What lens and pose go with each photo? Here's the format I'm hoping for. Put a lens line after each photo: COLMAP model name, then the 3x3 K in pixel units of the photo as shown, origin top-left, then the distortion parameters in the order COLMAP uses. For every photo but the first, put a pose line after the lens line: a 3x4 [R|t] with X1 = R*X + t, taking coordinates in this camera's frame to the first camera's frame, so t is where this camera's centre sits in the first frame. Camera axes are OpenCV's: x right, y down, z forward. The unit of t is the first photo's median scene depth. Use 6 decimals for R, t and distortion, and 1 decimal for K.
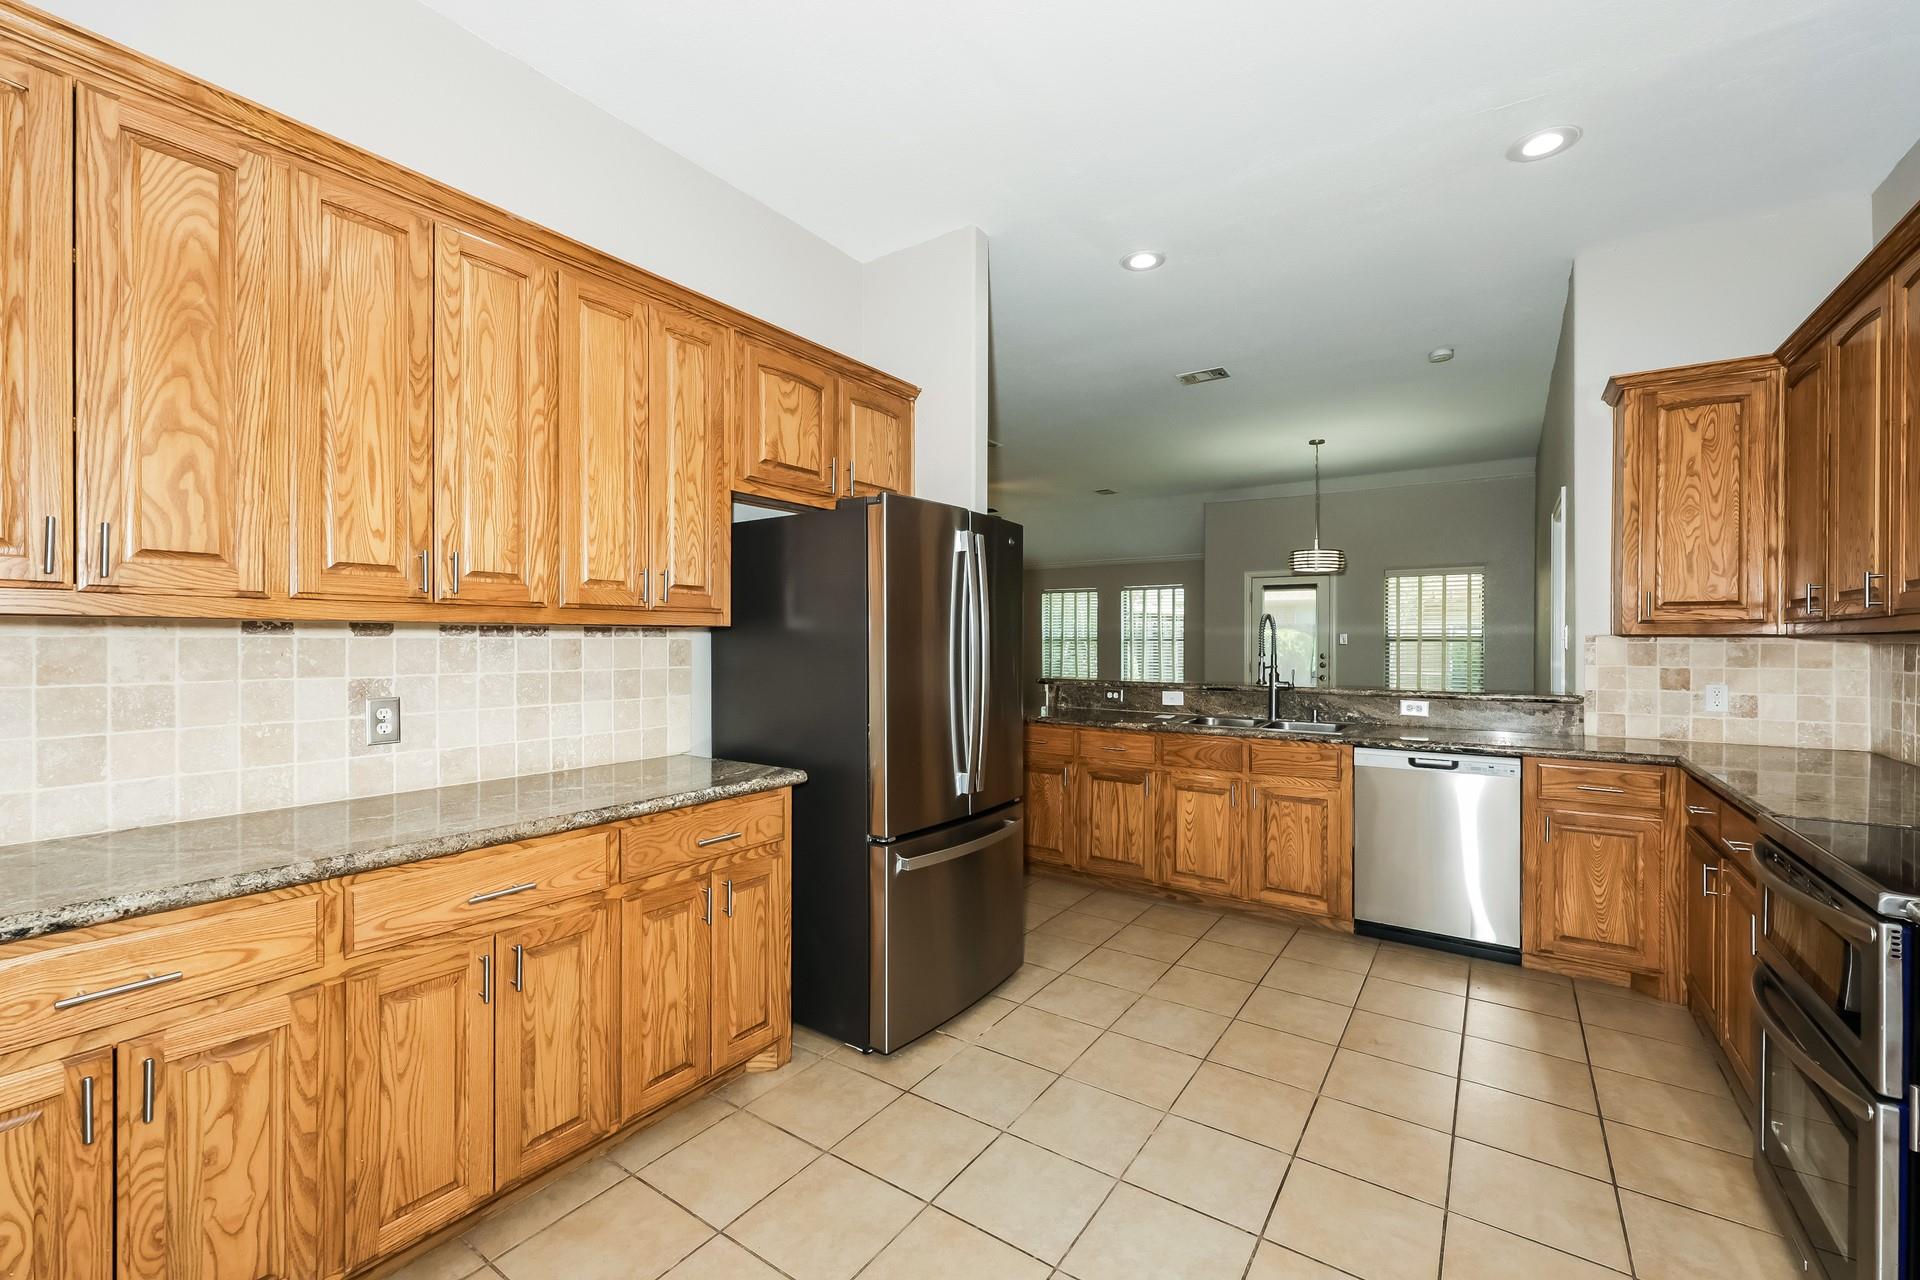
lens RADIAL K [[780.4, 0, 955.5], [0, 780.4, 644.6], [0, 0, 1]] dist [0.001712, 0.000123]
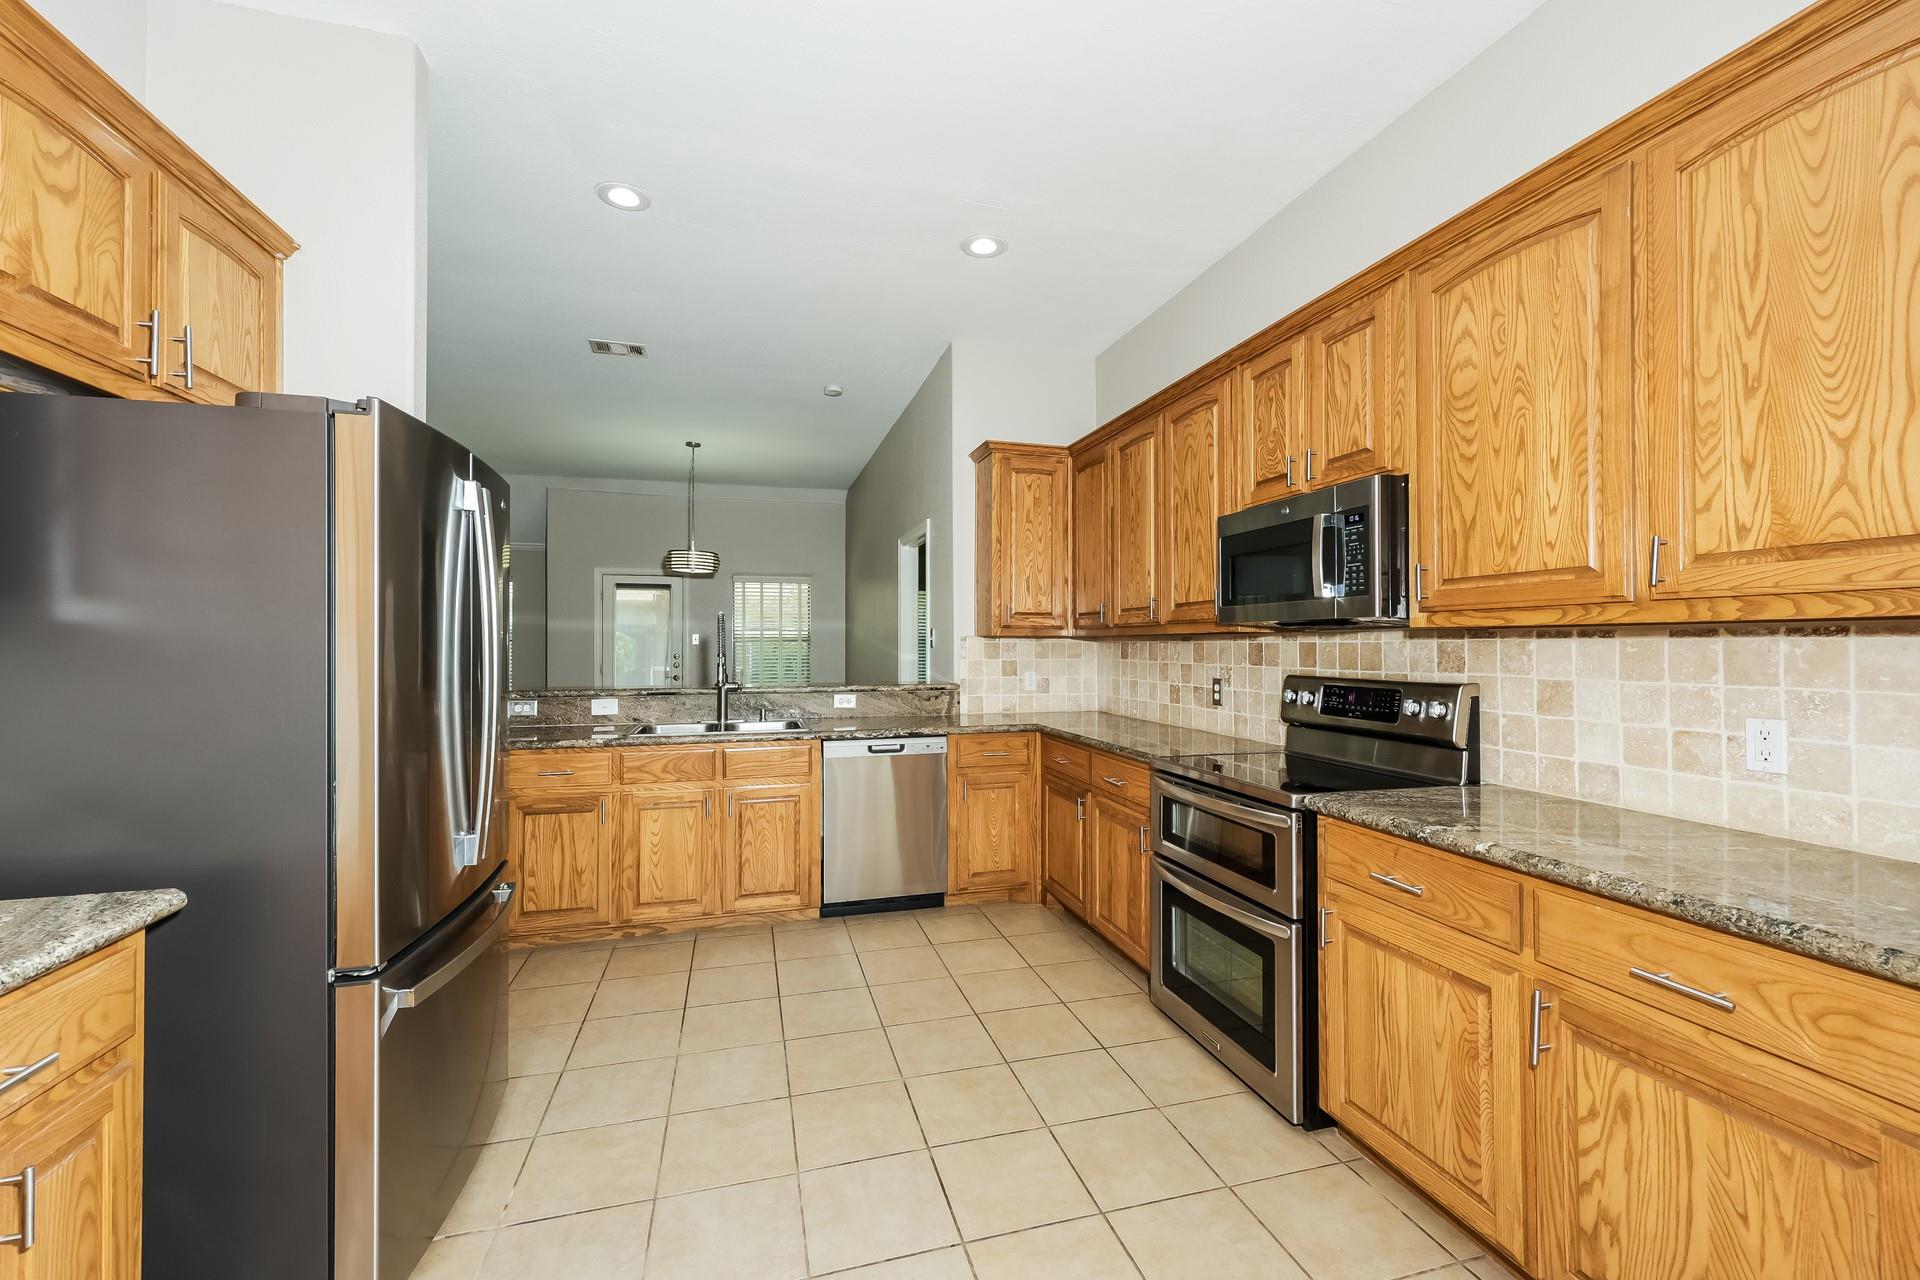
lens RADIAL K [[780.4, 0, 958.0], [0, 780.4, 635.9], [0, 0, 1]] dist [0.001712, 0.000123]
pose [[0.638795, 0.003636, 0.769369, -0.193437], [0.005185, 0.999946, -0.009031, -0.001049], [-0.769360, 0.009758, 0.638741, 0.187058]]
